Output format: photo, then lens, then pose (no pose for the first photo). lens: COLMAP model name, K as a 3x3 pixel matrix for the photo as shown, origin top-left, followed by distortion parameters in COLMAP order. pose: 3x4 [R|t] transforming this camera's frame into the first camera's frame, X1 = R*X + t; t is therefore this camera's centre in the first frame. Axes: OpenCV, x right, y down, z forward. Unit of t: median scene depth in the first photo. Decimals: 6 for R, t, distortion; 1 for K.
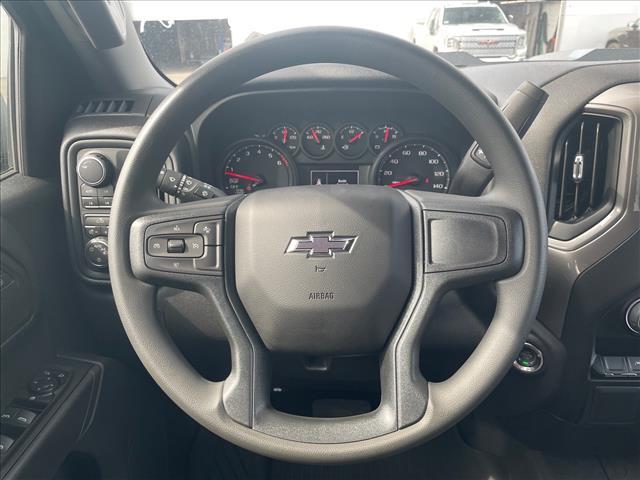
lens RADIAL K [[487.8, 0, 321.6], [0, 487.8, 239.8], [0, 0, 1]] dist [0.066531, -0.073543]
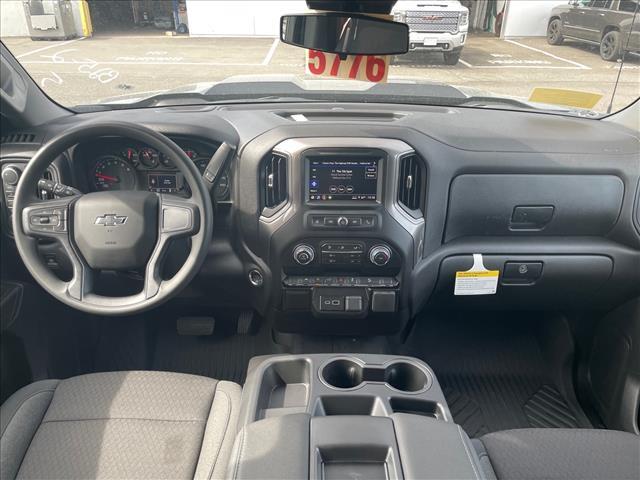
lens RADIAL K [[487.8, 0, 325.0], [0, 487.8, 241.9], [0, 0, 1]] dist [0.066531, -0.073543]
pose [[0.997380, 0.001594, 0.072322, 0.604795], [-0.006969, 0.997224, 0.074130, -0.048276], [-0.072003, -0.074440, 0.994623, -0.987134]]
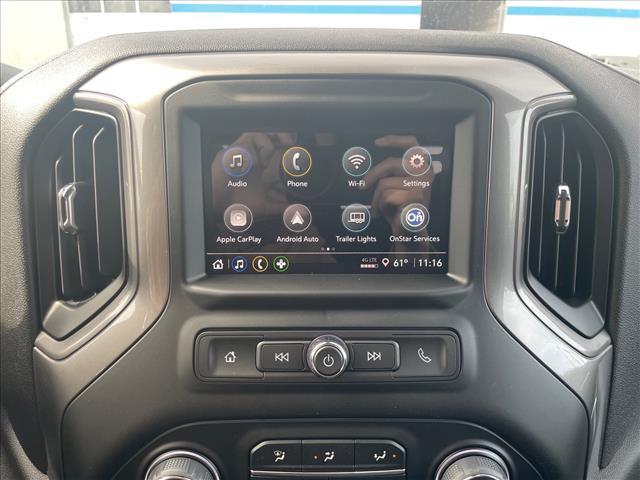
lens RADIAL K [[487.8, 0, 319.1], [0, 487.8, 235.4], [0, 0, 1]] dist [0.066531, -0.073543]
pose [[0.997733, -0.003993, 0.067173, 0.774536], [0.008231, 0.997984, -0.062934, -0.079004], [-0.066786, 0.063344, 0.995755, 0.447935]]
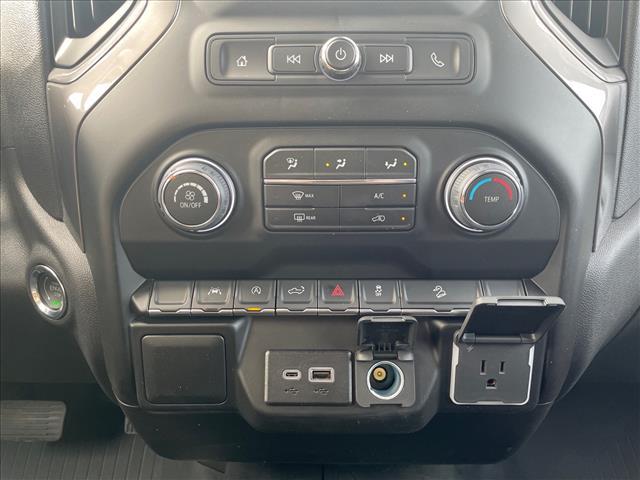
lens RADIAL K [[487.8, 0, 318.4], [0, 487.8, 245.1], [0, 0, 1]] dist [0.066531, -0.073543]
pose [[0.998536, -0.006701, 0.053679, 0.766485], [0.008133, 0.999616, -0.026503, 0.222693], [-0.053481, 0.026901, 0.998206, 0.461544]]
